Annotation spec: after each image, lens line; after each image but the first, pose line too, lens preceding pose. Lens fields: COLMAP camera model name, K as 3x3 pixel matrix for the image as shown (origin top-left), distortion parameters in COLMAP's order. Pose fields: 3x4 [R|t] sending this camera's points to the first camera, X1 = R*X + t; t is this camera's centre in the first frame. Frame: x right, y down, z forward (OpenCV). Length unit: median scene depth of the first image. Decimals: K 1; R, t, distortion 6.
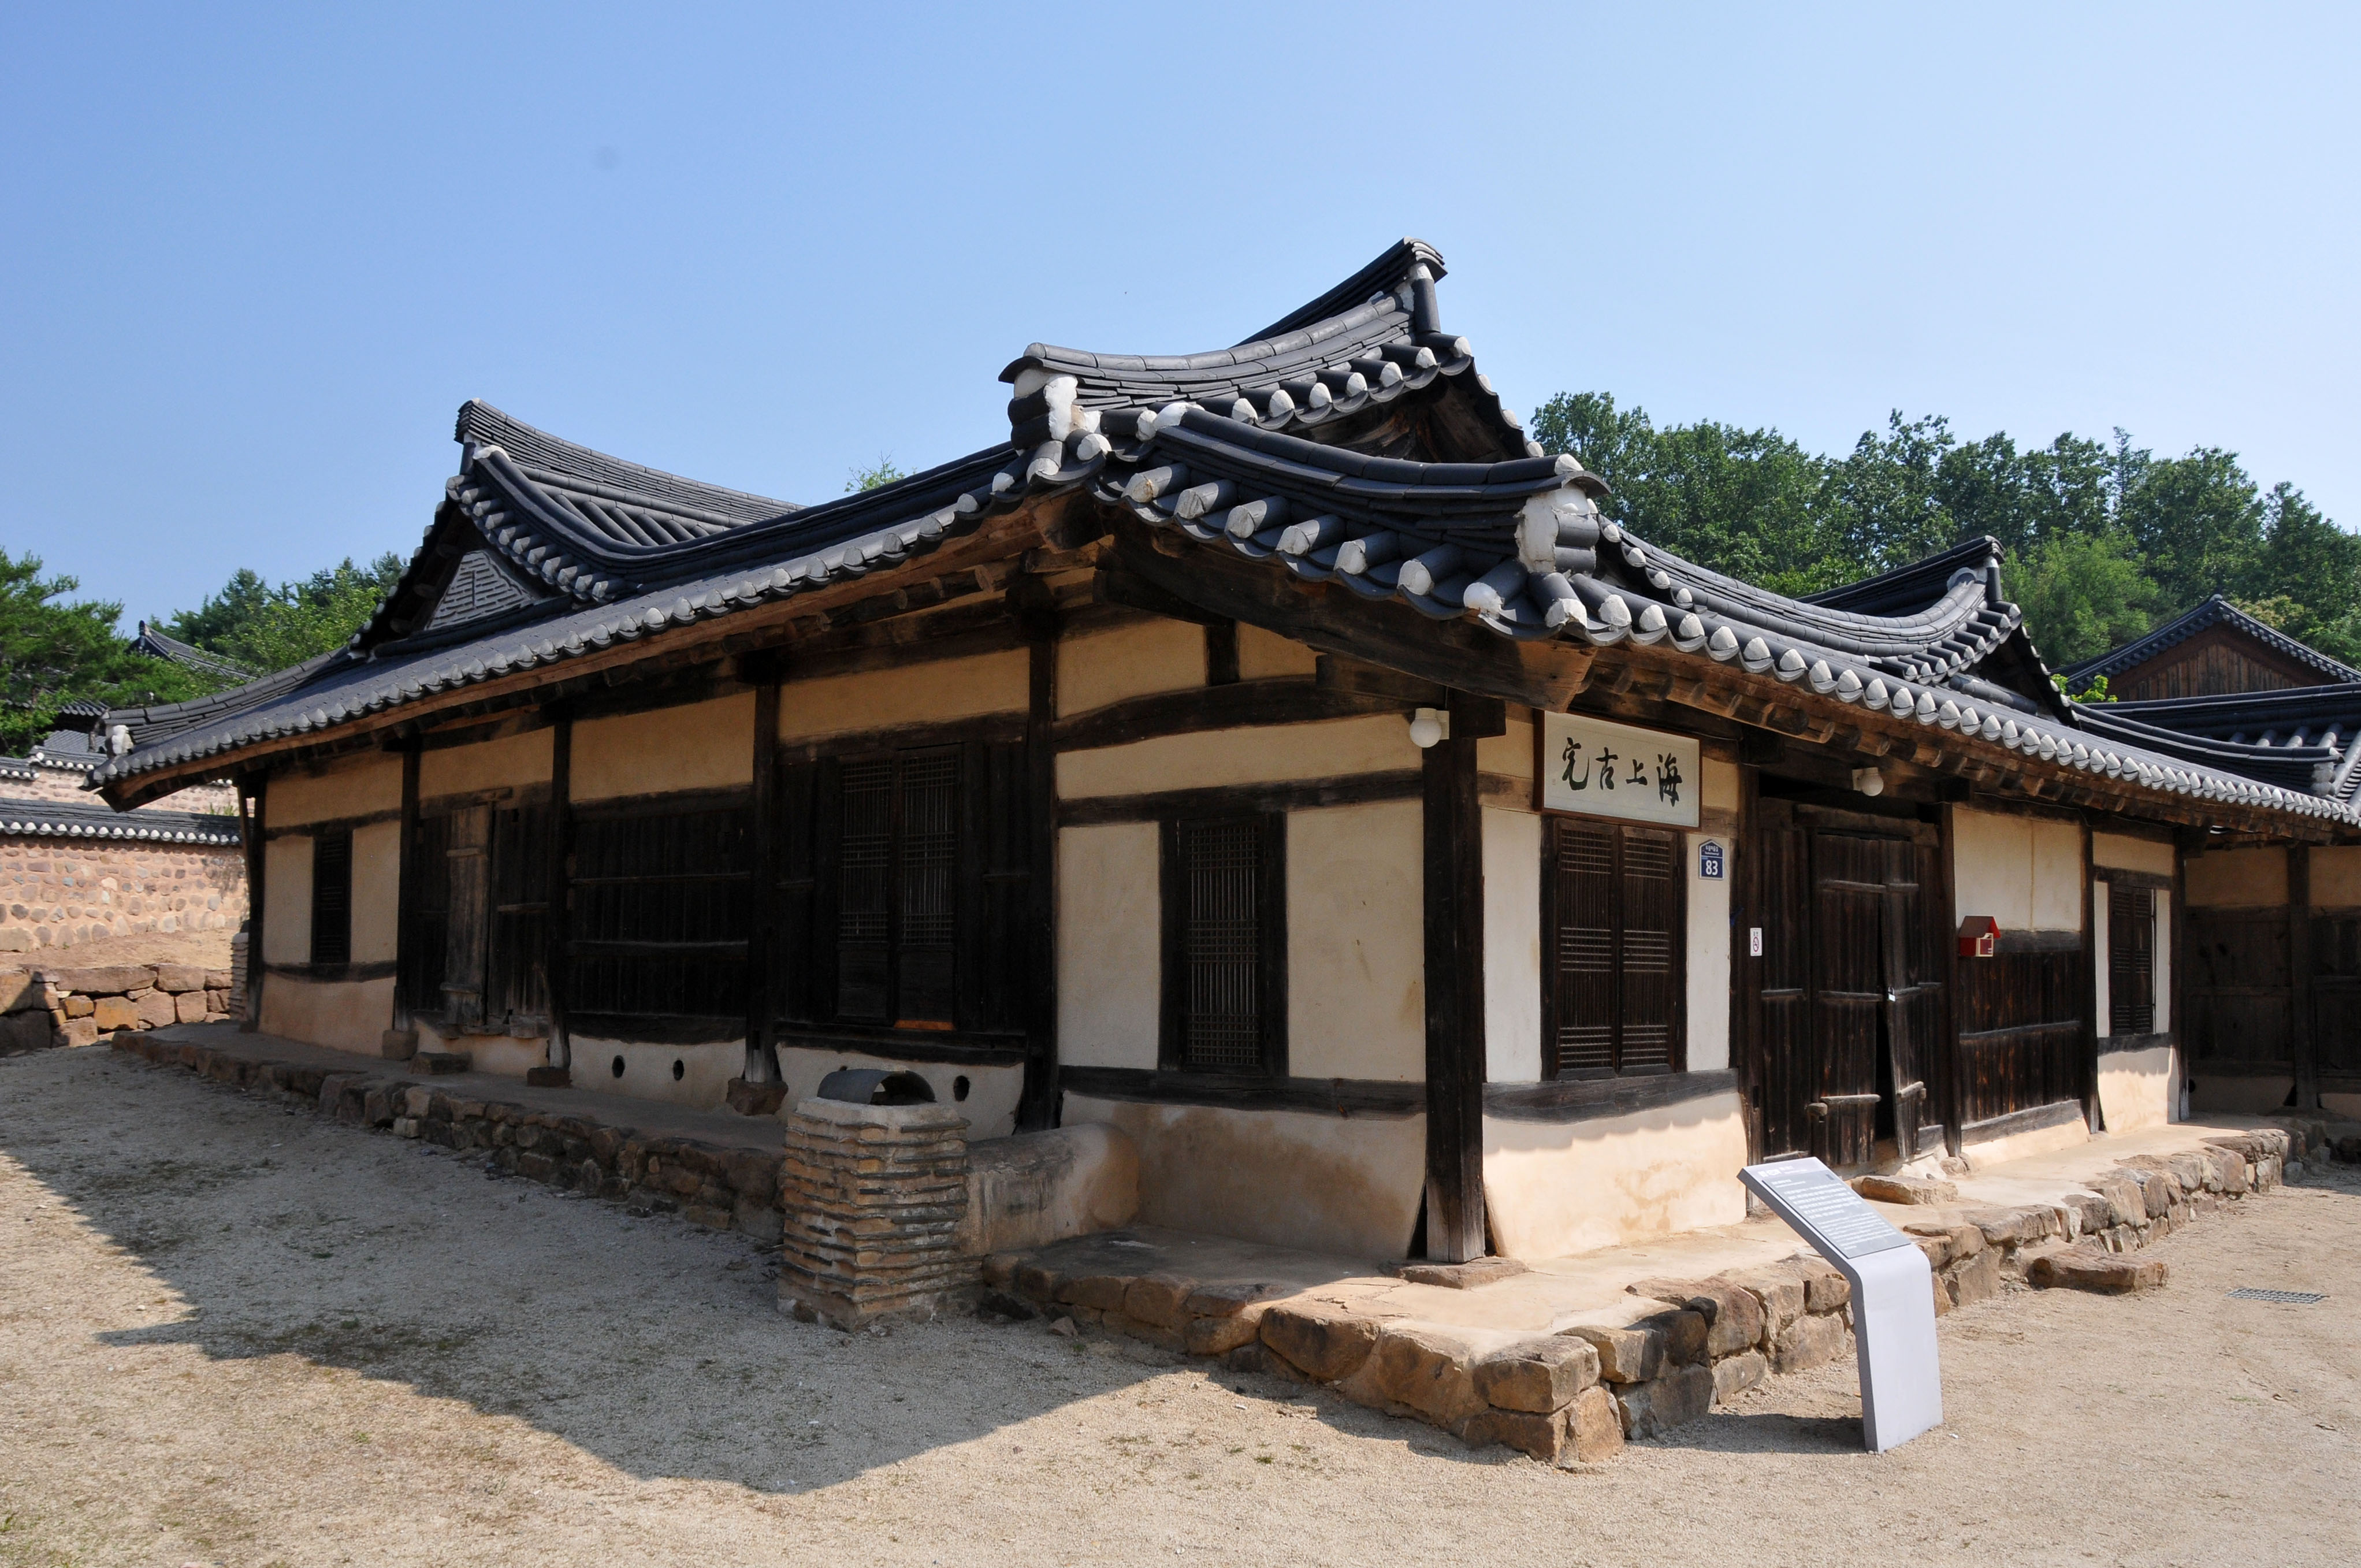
lens RADIAL K [[1937.1, 0, 1181.0], [0, 1937.1, 829.4], [0, 0, 1]] dist [-0.164258, 0.124758]
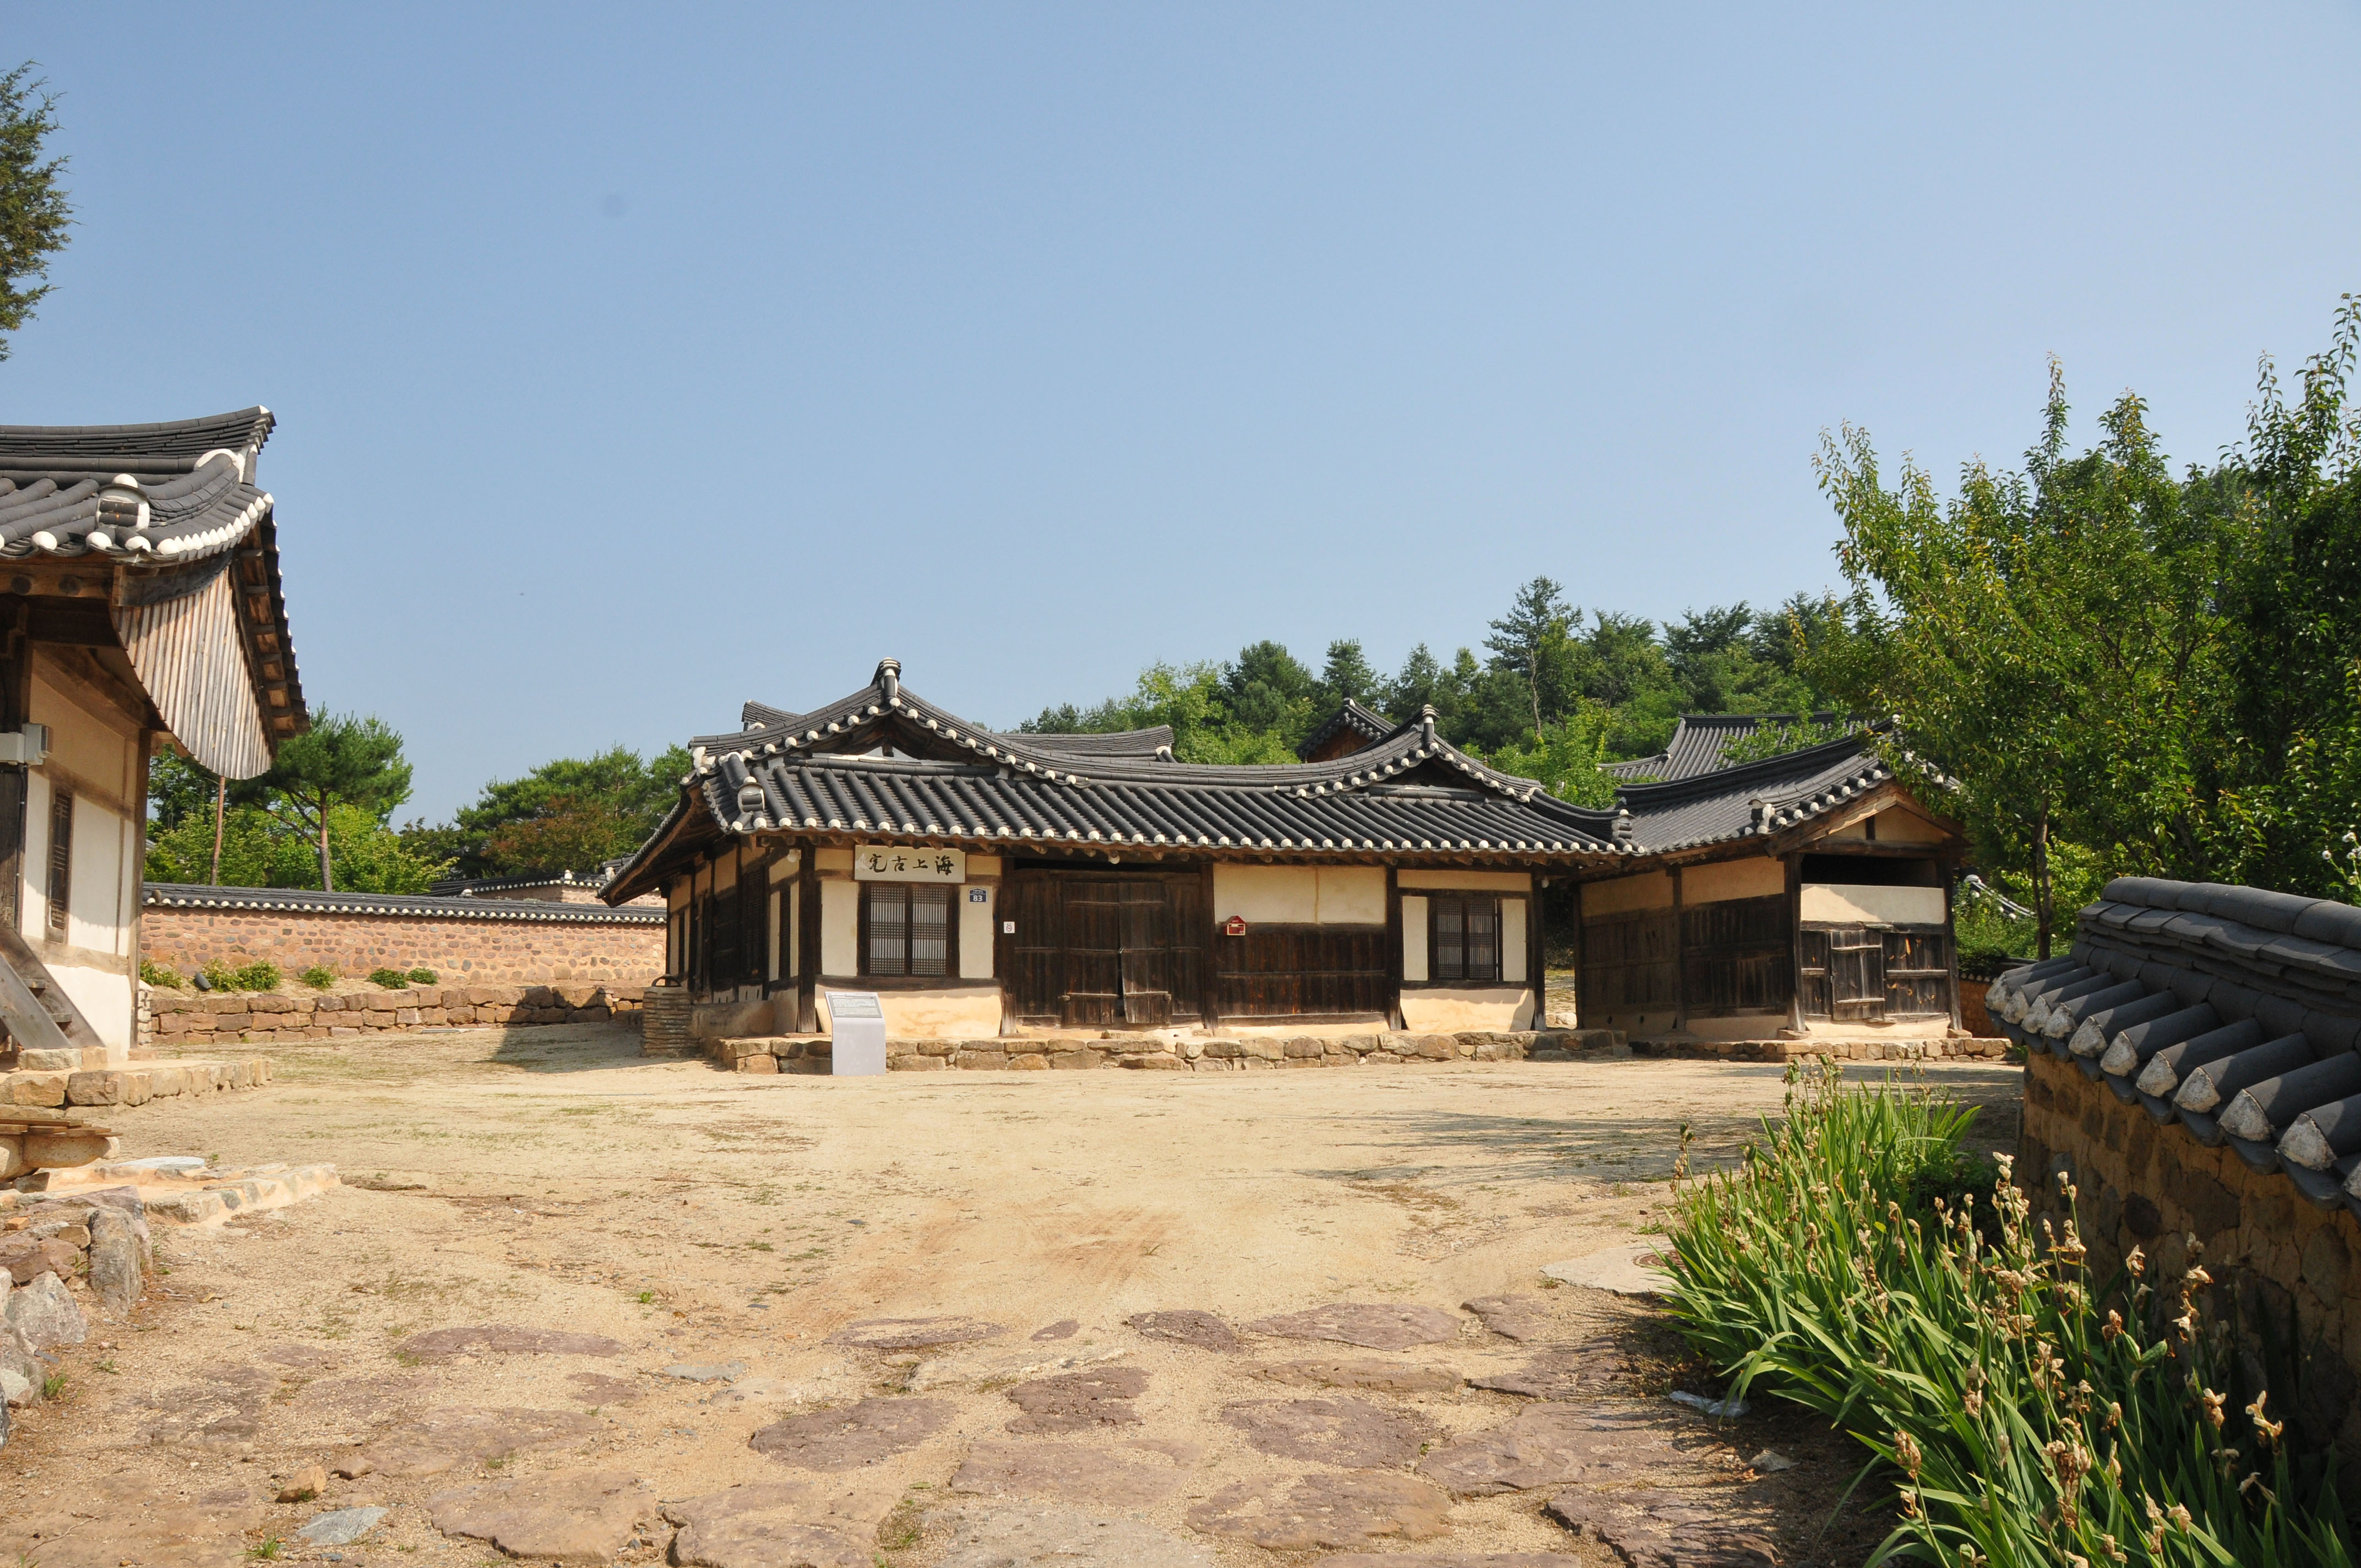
lens RADIAL K [[1937.0, 0, 1181.0], [0, 1937.0, 829.4], [0, 0, 1]] dist [-0.164258, 0.124758]
pose [[0.906167, -0.062957, -0.418208, 1.833181], [0.045741, 0.997647, -0.051073, 0.082574], [0.420439, 0.027151, 0.906914, -1.393568]]
